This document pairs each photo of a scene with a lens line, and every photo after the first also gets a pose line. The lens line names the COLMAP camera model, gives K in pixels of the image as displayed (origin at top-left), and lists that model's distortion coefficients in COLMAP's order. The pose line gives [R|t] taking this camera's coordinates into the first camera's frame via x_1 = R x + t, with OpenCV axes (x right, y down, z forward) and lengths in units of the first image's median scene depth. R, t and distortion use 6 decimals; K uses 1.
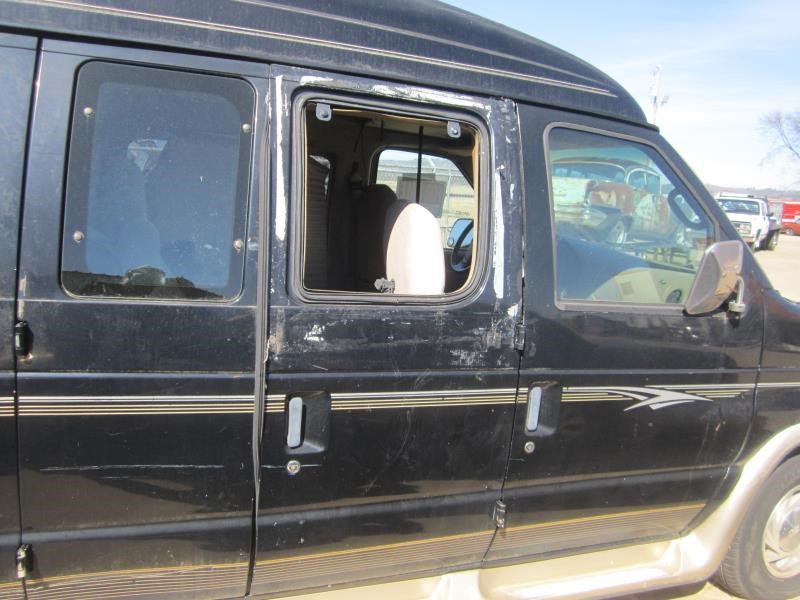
lens RADIAL K [[660.3, 0, 400.5], [0, 660.3, 305.4], [0, 0, 1]] dist [-0.049952, 0.024207]
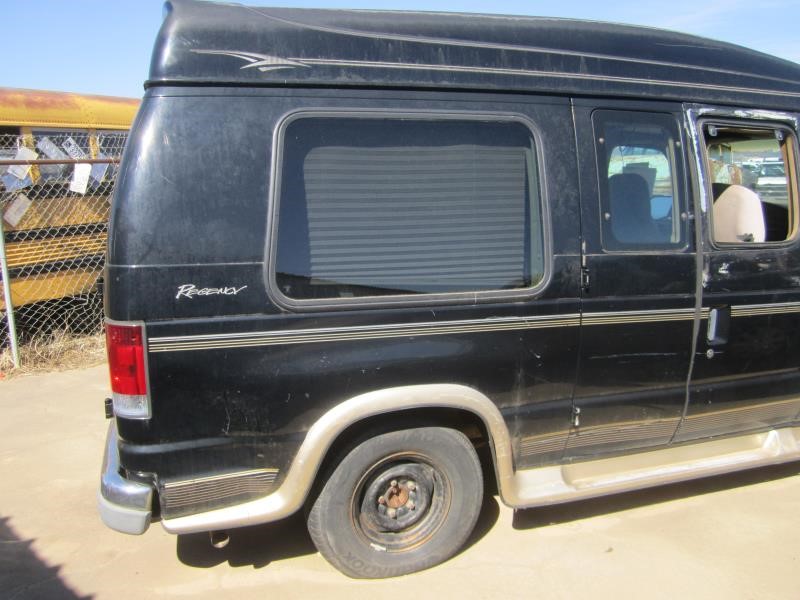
lens RADIAL K [[660.3, 0, 397.9], [0, 660.3, 300.5], [0, 0, 1]] dist [-0.049952, 0.024207]
pose [[0.997421, -0.066674, -0.026557, -0.878676], [0.066955, 0.997708, 0.009835, 0.050697], [0.025840, -0.011588, 0.999599, -0.613806]]
